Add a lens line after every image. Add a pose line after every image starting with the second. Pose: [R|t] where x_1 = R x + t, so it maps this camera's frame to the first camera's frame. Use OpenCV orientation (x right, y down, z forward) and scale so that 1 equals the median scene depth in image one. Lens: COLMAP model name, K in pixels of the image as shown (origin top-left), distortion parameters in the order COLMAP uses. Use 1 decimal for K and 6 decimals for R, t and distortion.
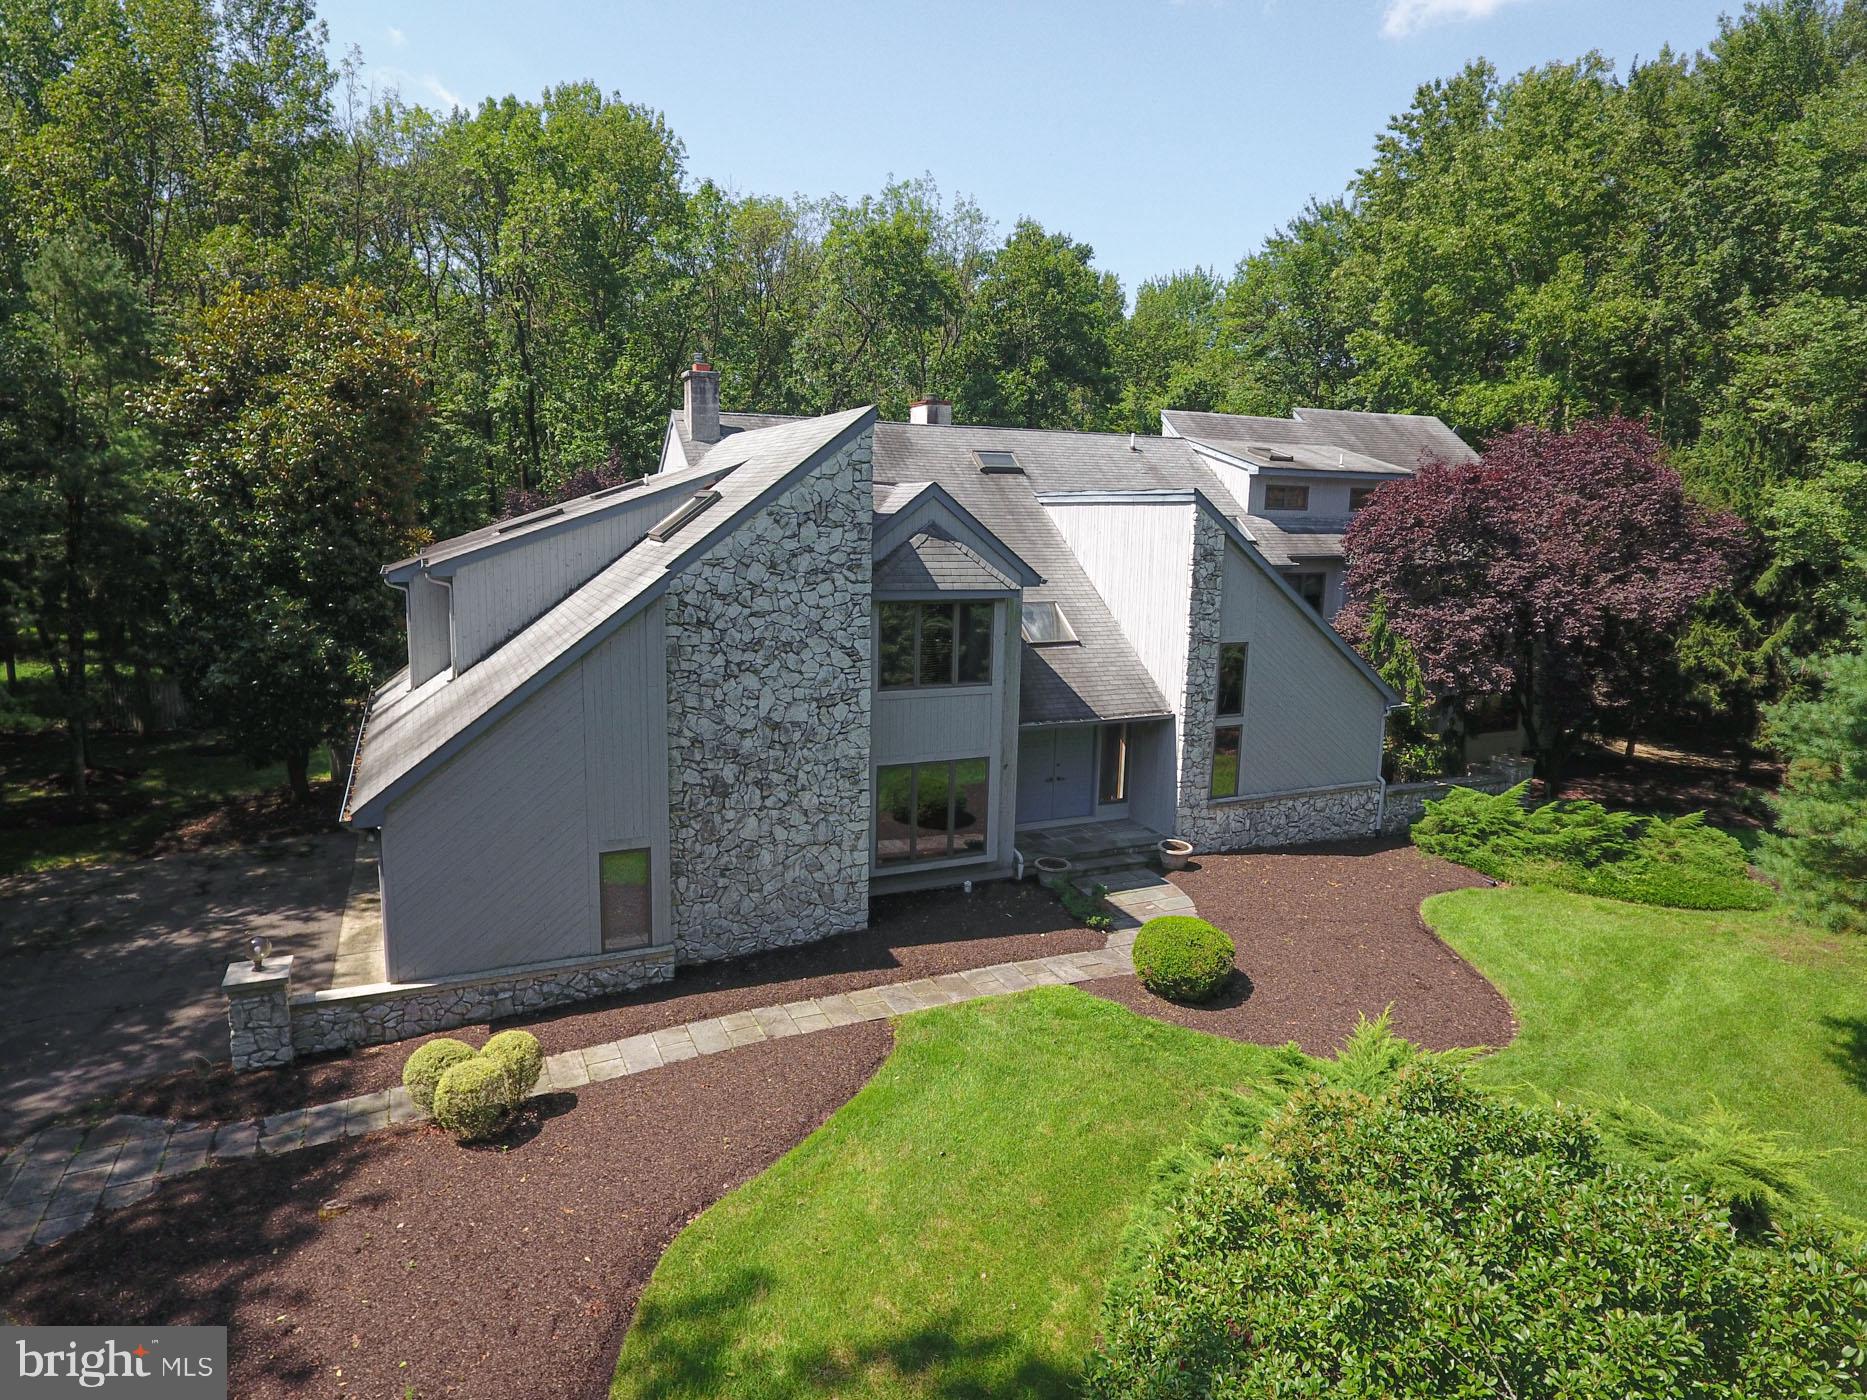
lens RADIAL K [[1098.5, 0, 929.8], [0, 1098.5, 690.8], [0, 0, 1]] dist [-0.006014, 0.001357]
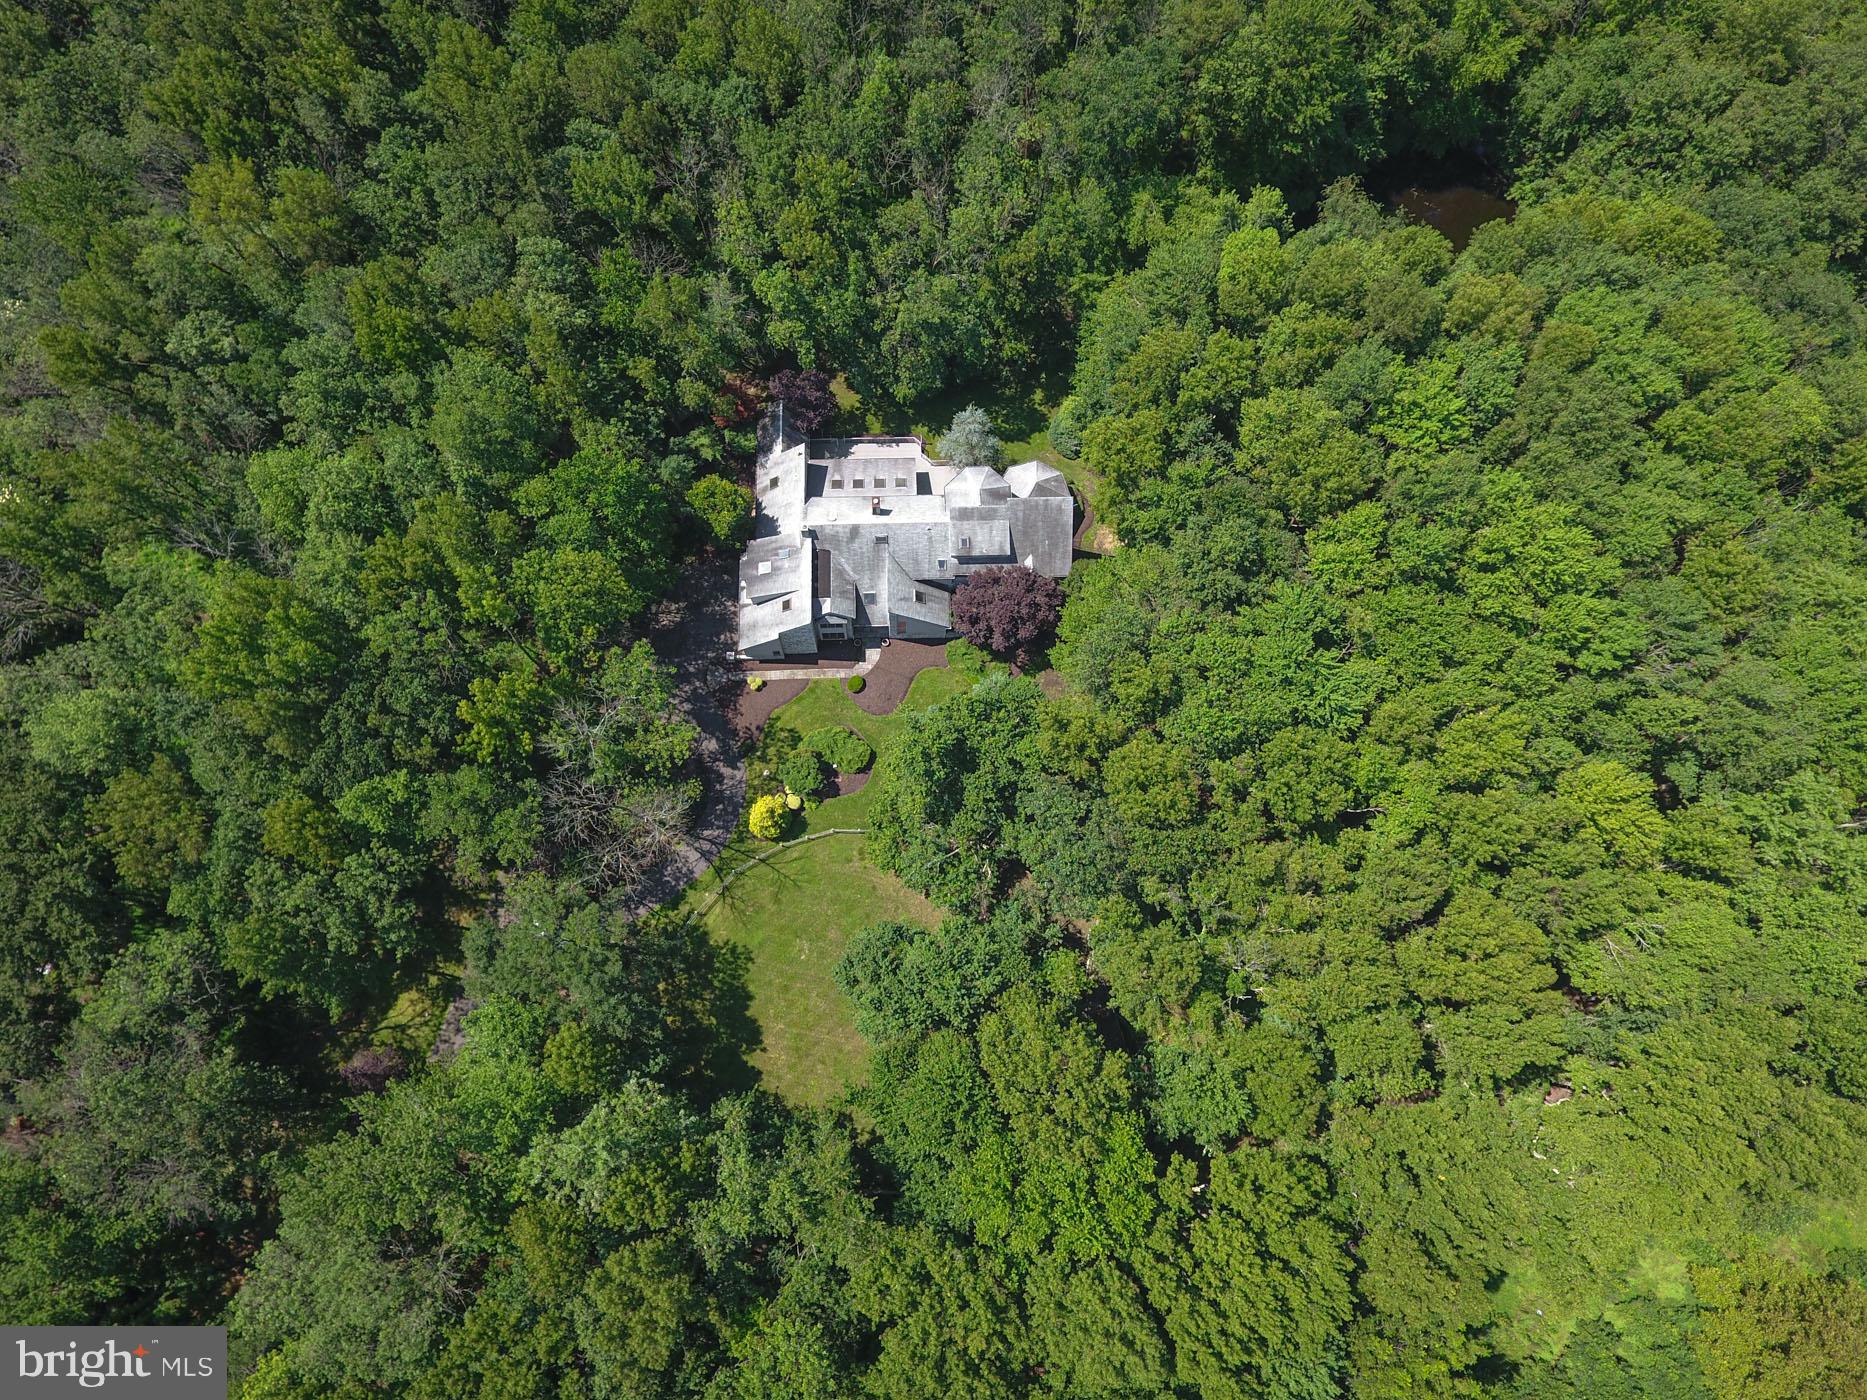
lens RADIAL K [[1098.5, 0, 926.3], [0, 1098.5, 699.4], [0, 0, 1]] dist [-0.006014, 0.001357]
pose [[0.921411, 0.371328, -0.114529, 1.152897], [-0.068310, 0.444922, 0.892961, -4.588039], [0.382538, -0.814960, 0.435321, -1.446113]]
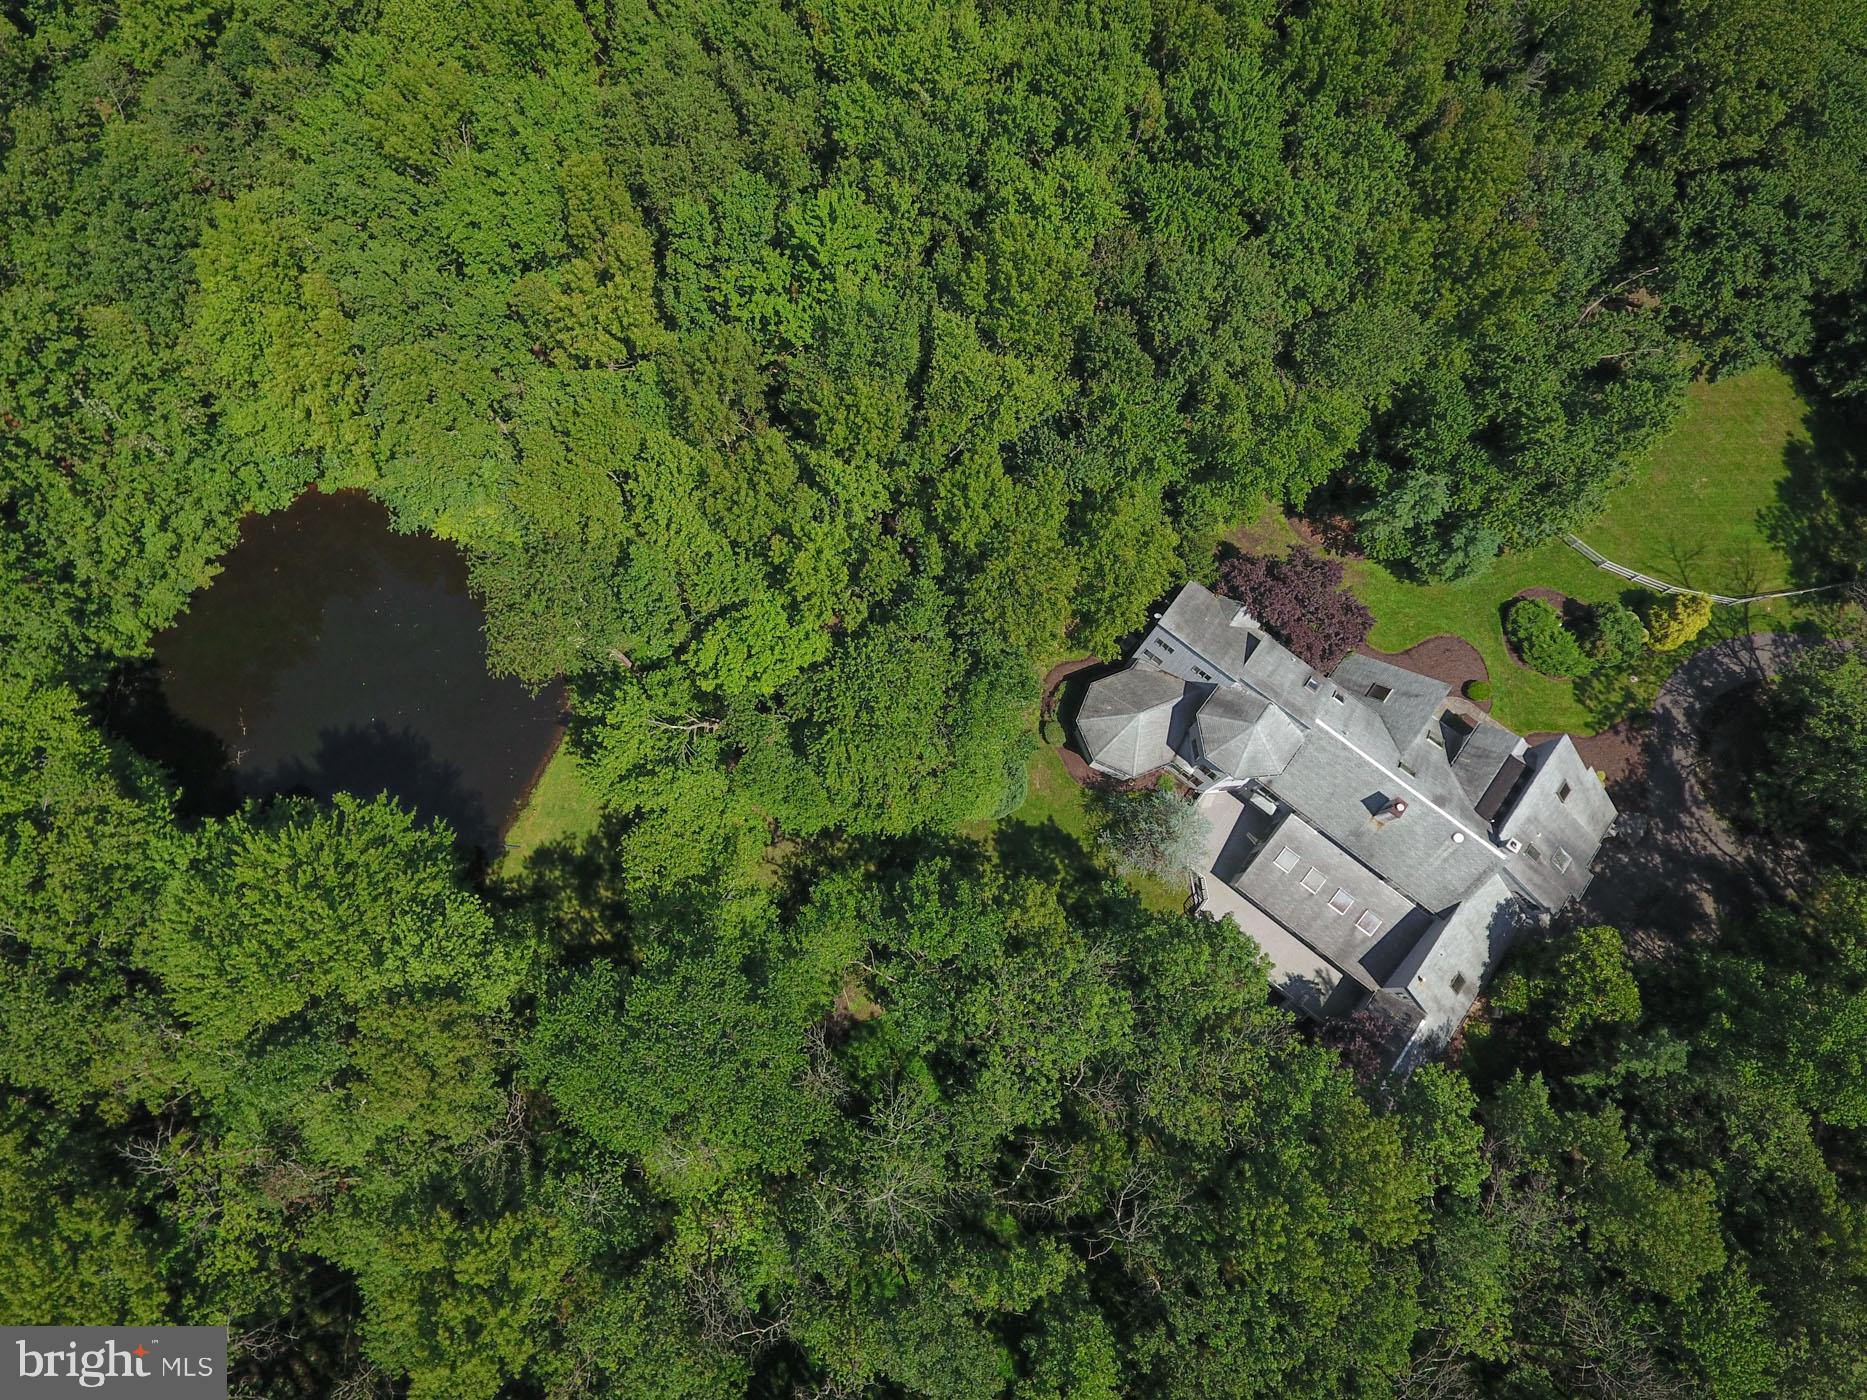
lens RADIAL K [[1155.7, 0, 878.7], [0, 1155.7, 652.2], [0, 0, 1]] dist [-0.007104, 0.003713]
pose [[-0.444954, -0.861738, 0.243767, 0.260532], [0.126208, 0.209142, 0.969707, -4.142809], [-0.886616, 0.462240, 0.015699, 2.610685]]
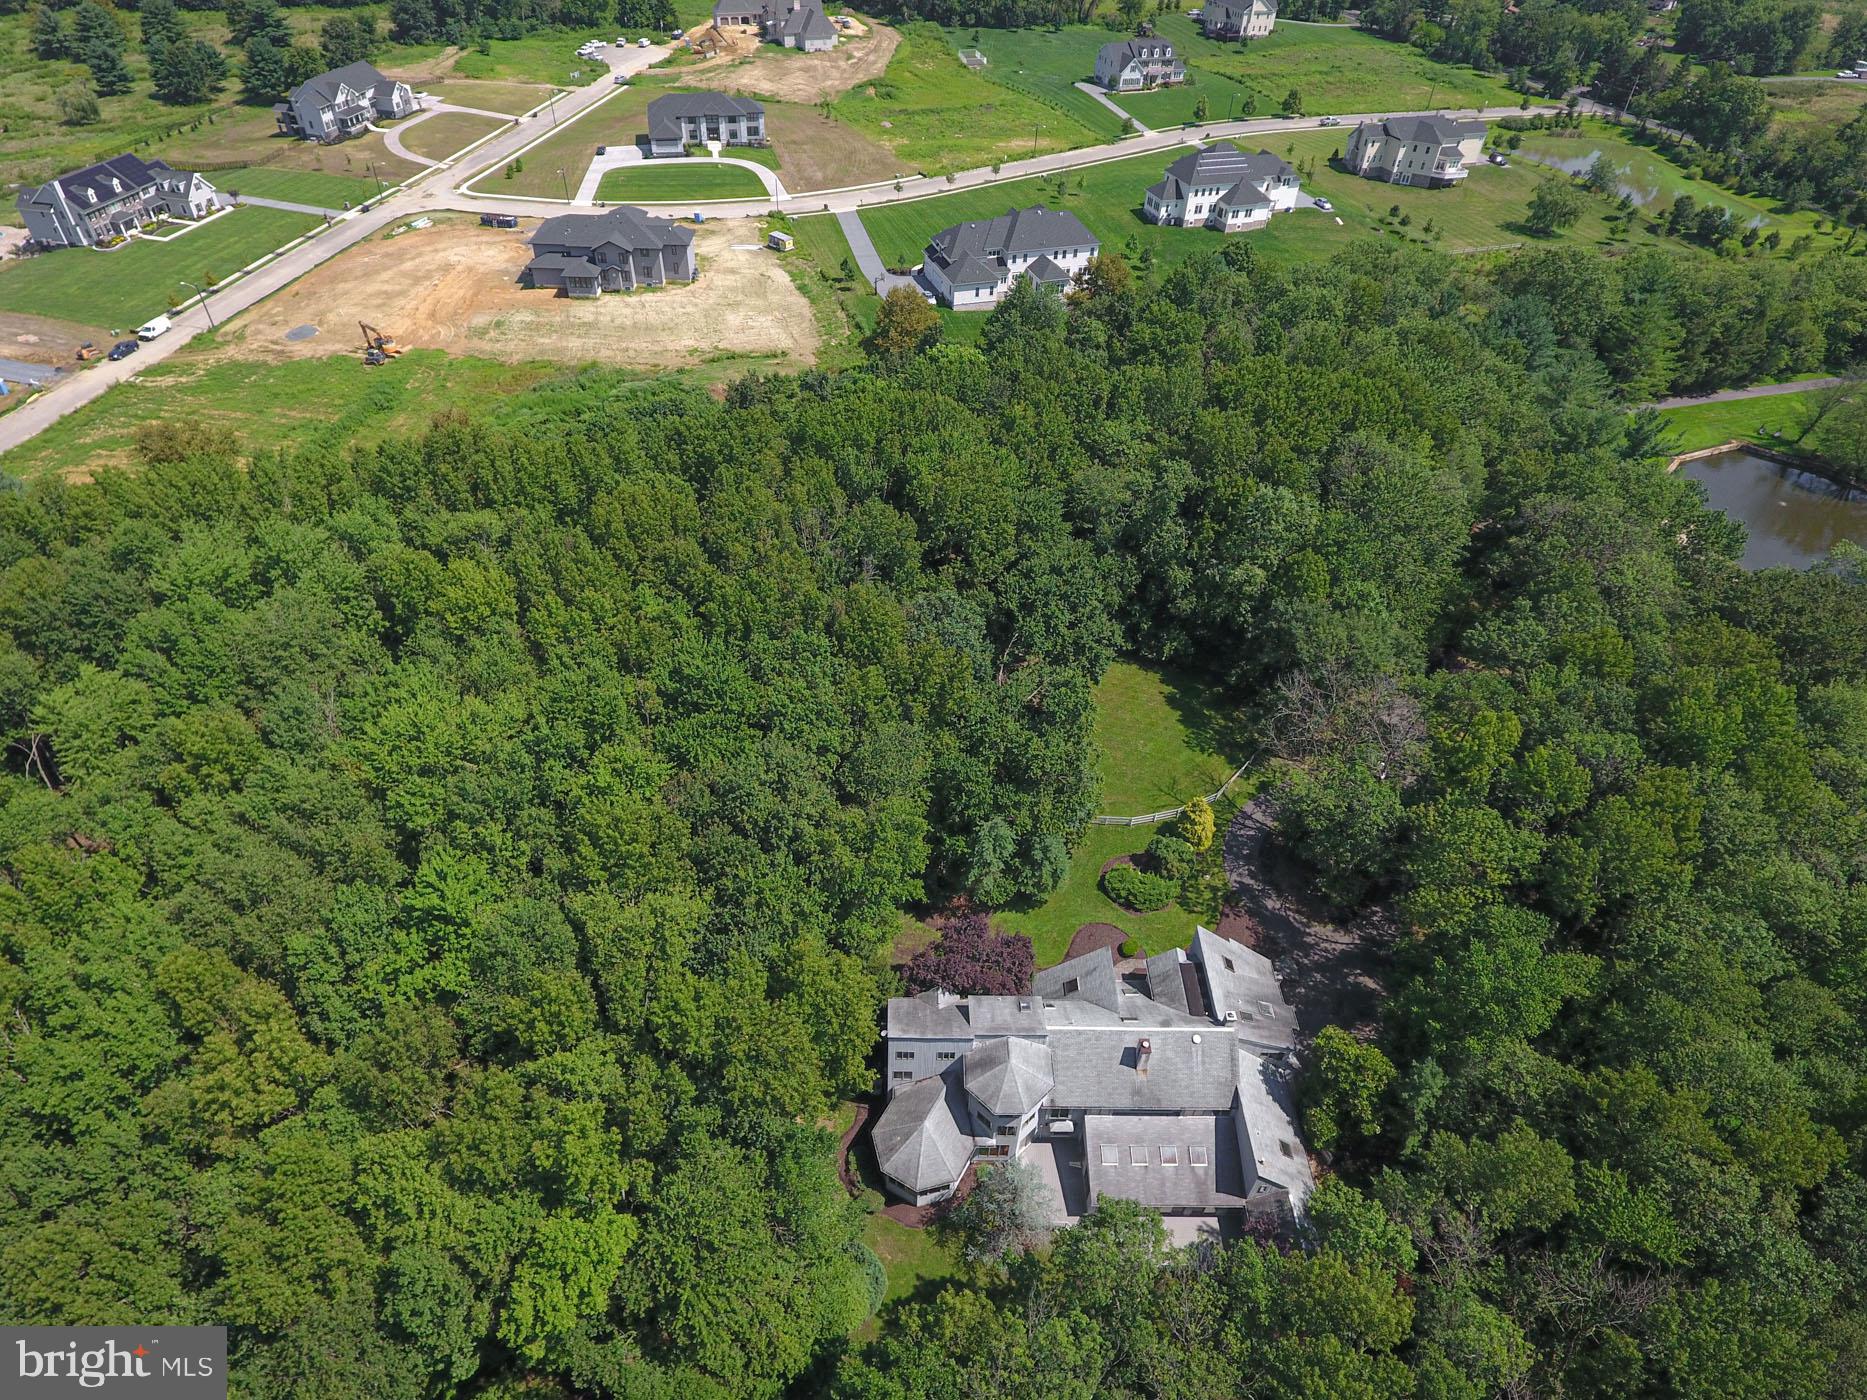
lens RADIAL K [[1098.5, 0, 928.6], [0, 1098.5, 683.9], [0, 0, 1]] dist [-0.006014, 0.001357]
pose [[-0.911979, -0.301677, 0.278002, 0.007257], [0.024188, 0.636942, 0.770532, -4.260885], [-0.409523, 0.709433, -0.573581, 3.119020]]
